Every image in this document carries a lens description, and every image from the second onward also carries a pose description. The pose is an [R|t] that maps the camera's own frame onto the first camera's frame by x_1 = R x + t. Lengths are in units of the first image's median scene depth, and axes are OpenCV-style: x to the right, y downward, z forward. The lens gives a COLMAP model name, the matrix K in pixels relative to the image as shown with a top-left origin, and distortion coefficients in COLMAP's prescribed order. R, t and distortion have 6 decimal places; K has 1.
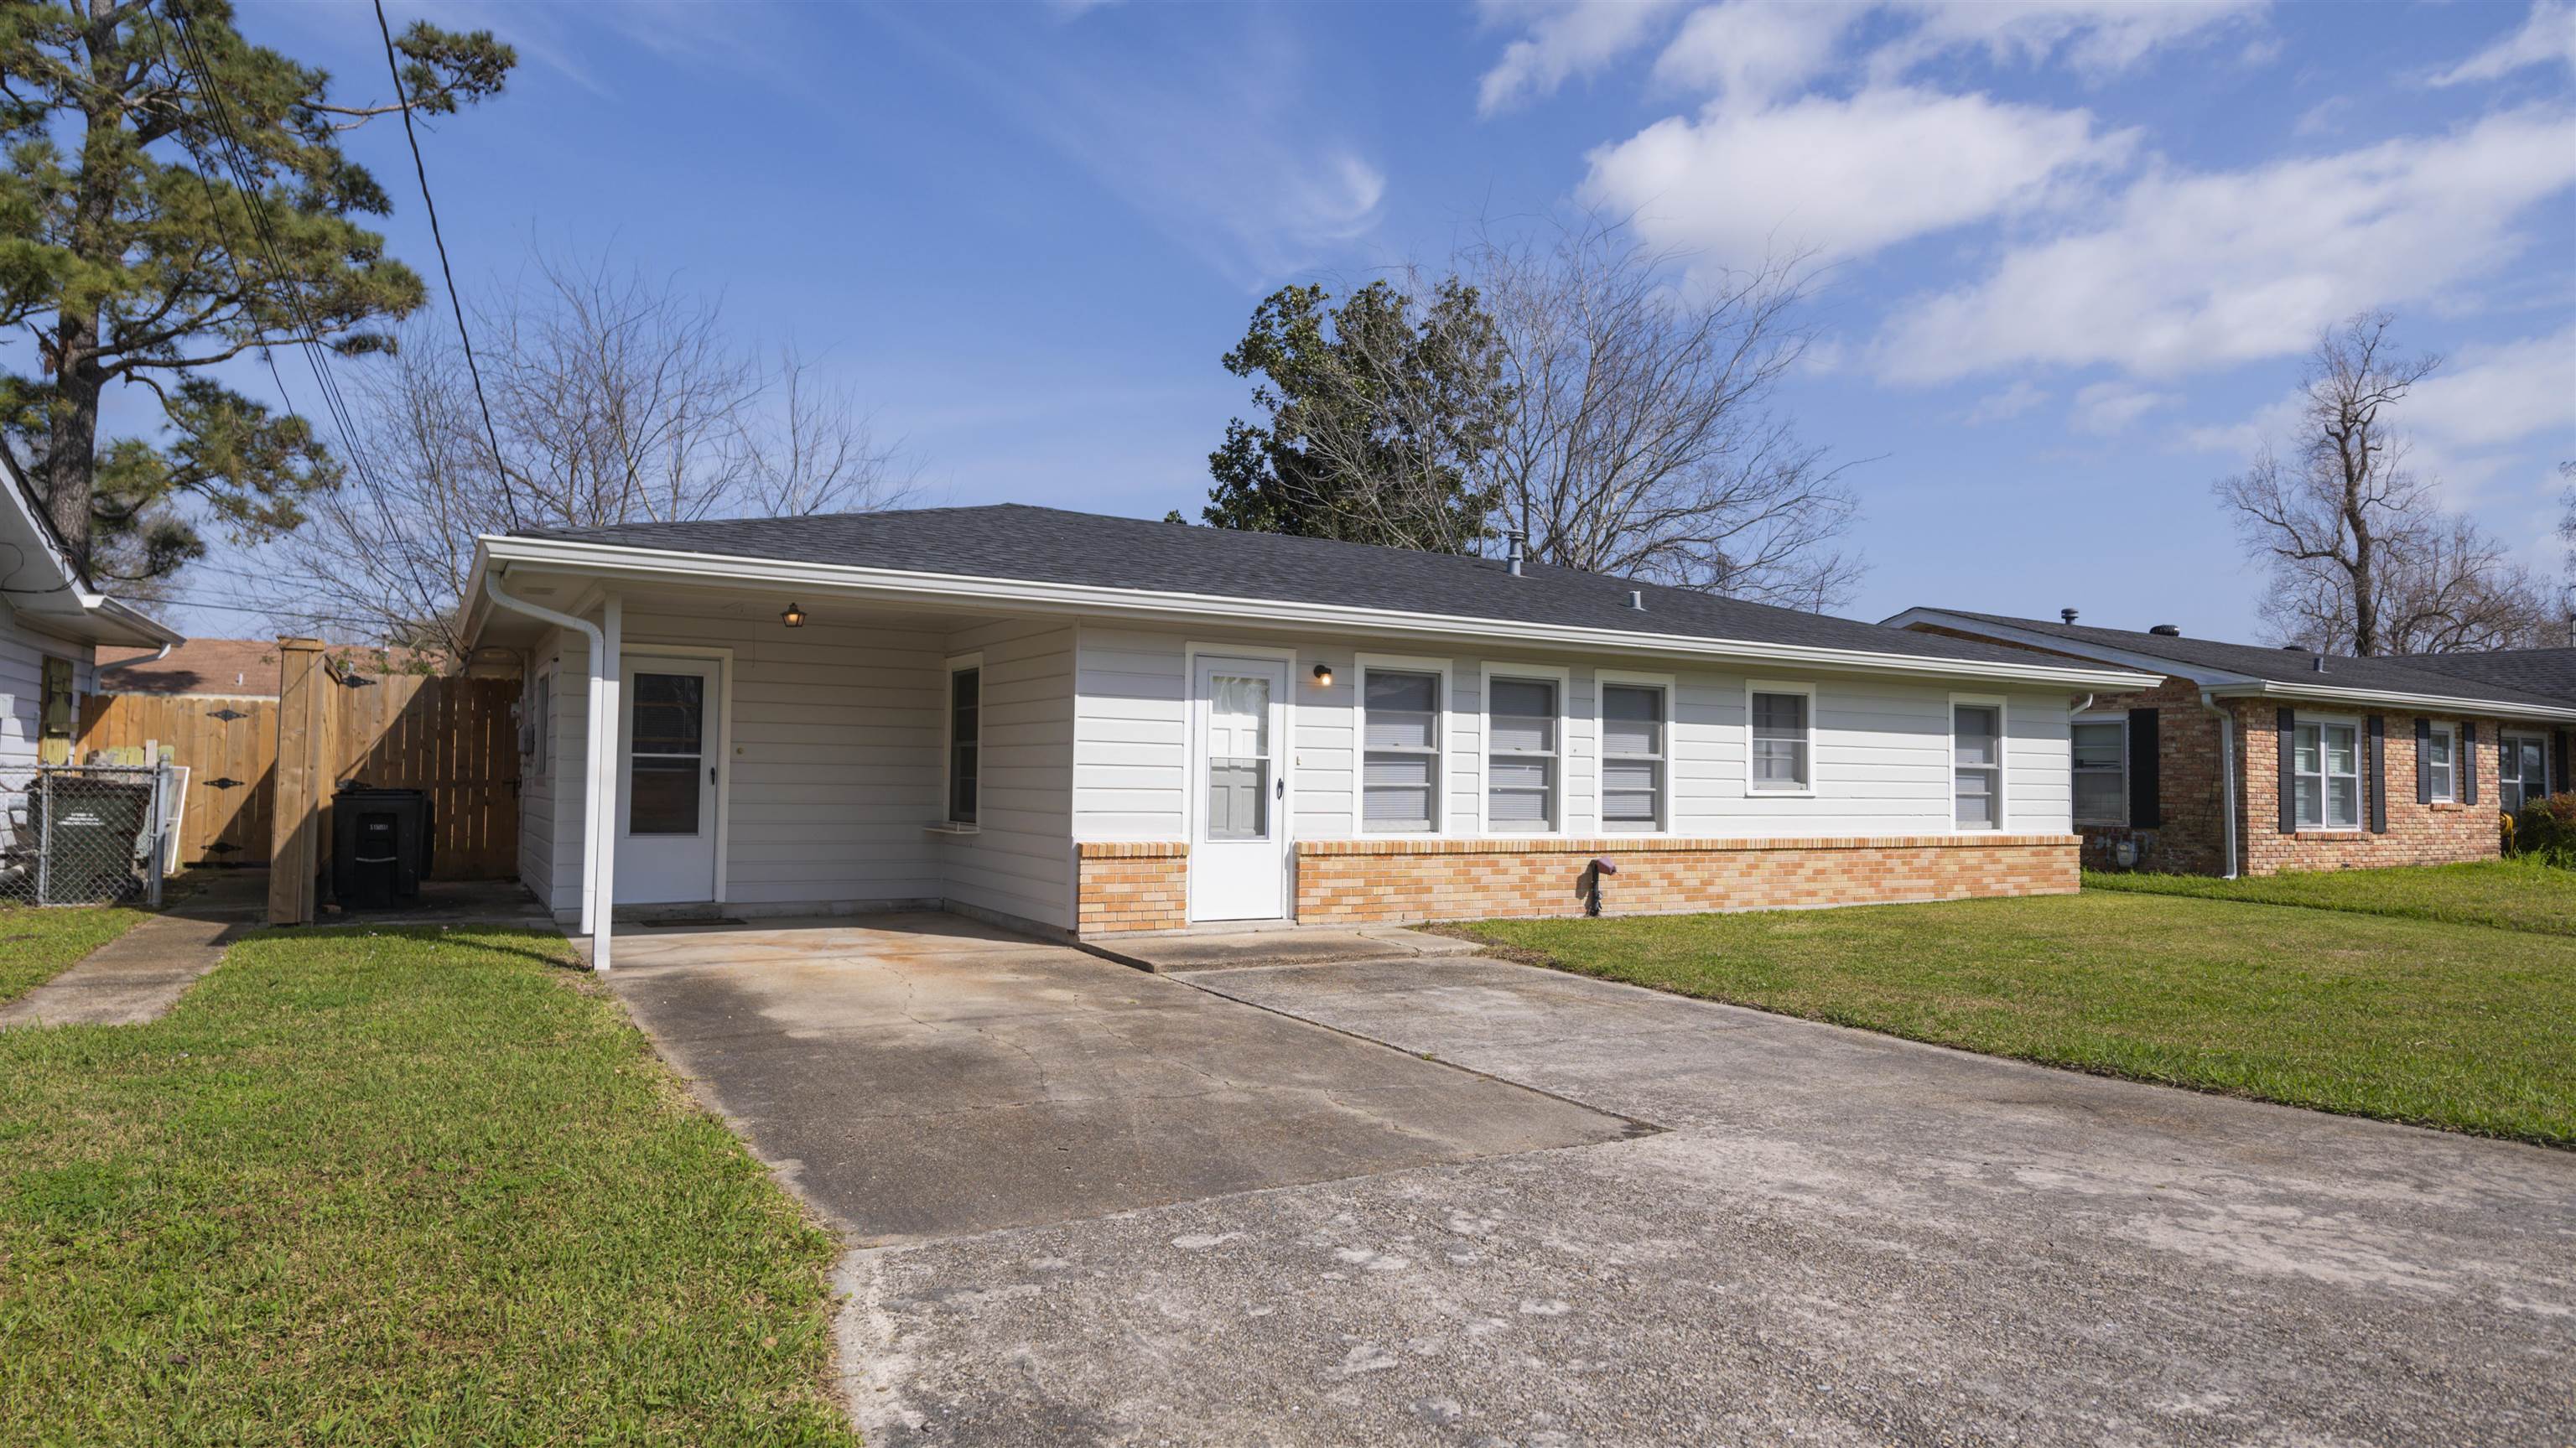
lens RADIAL K [[1451.2, 0, 1291.0], [0, 1451.2, 731.0], [0, 0, 1]] dist [0.012205, 0.000473]
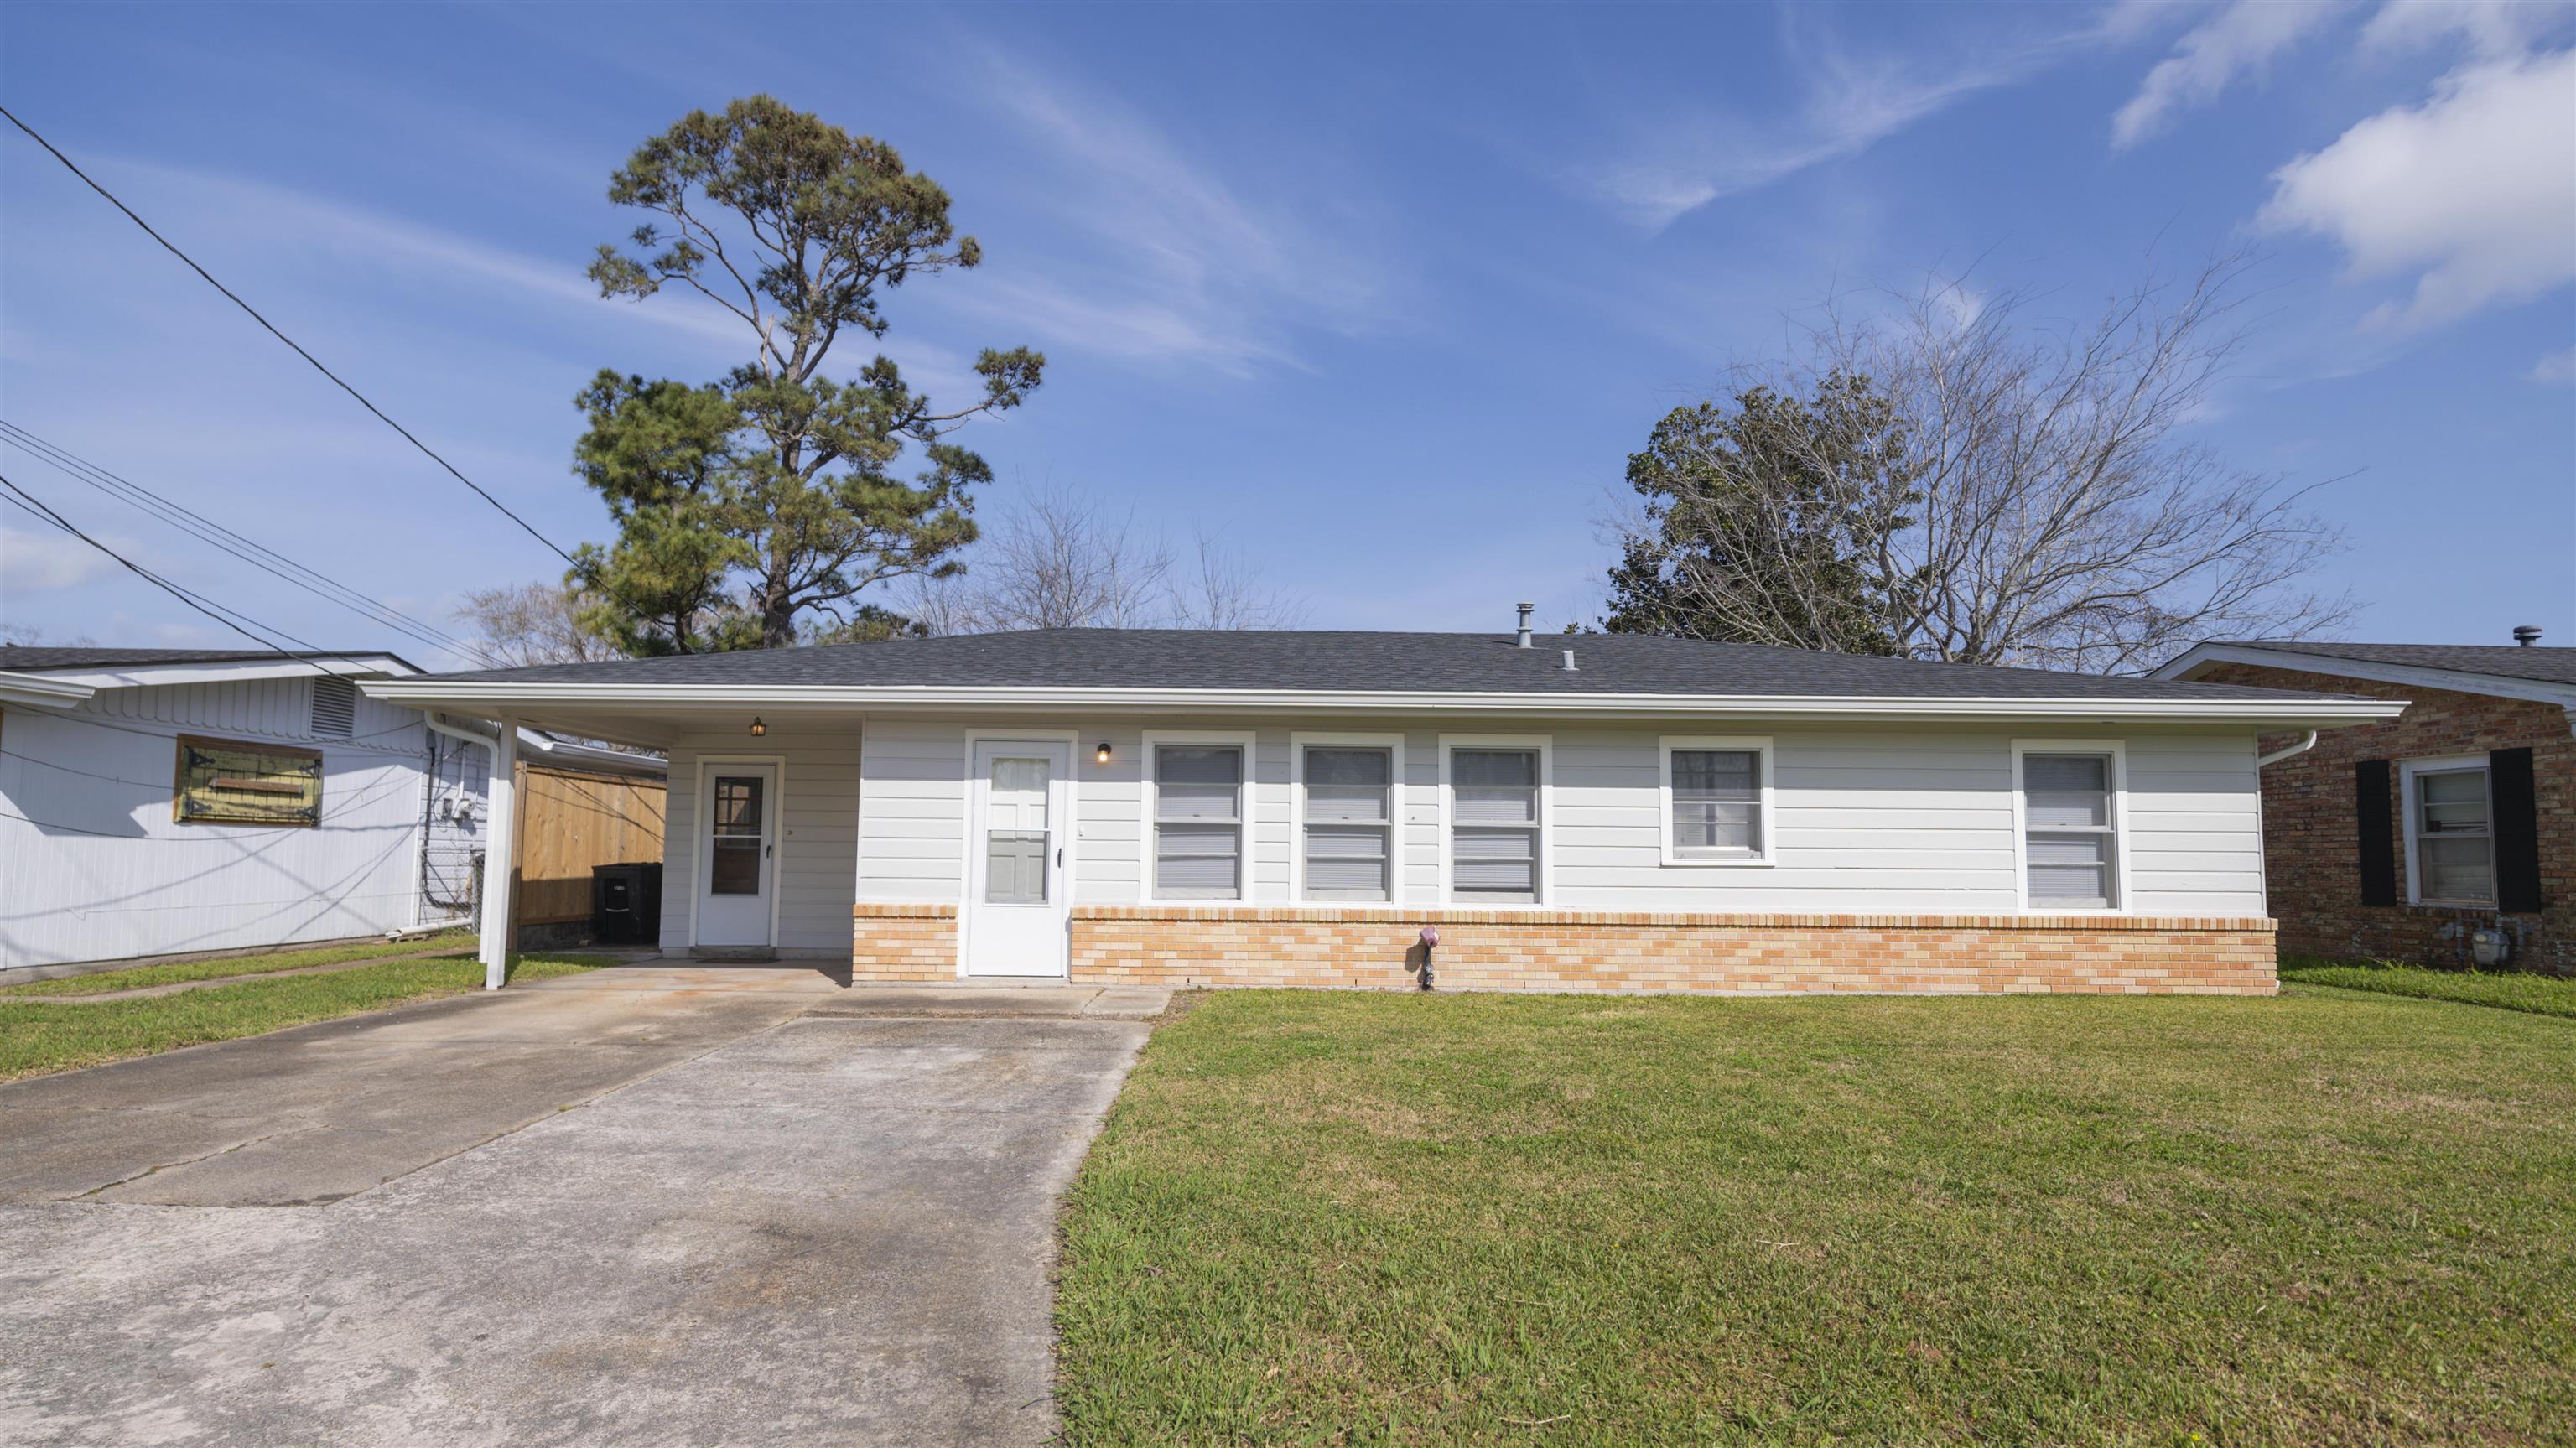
lens RADIAL K [[1153.4, 0, 1269.7], [0, 1153.4, 792.0], [0, 0, 1]] dist [0.003283, -0.000550]
pose [[0.871162, -0.032928, -0.489890, 0.450945], [0.020402, 0.999315, -0.030888, 0.016291], [0.490571, 0.016914, 0.871237, 0.257245]]
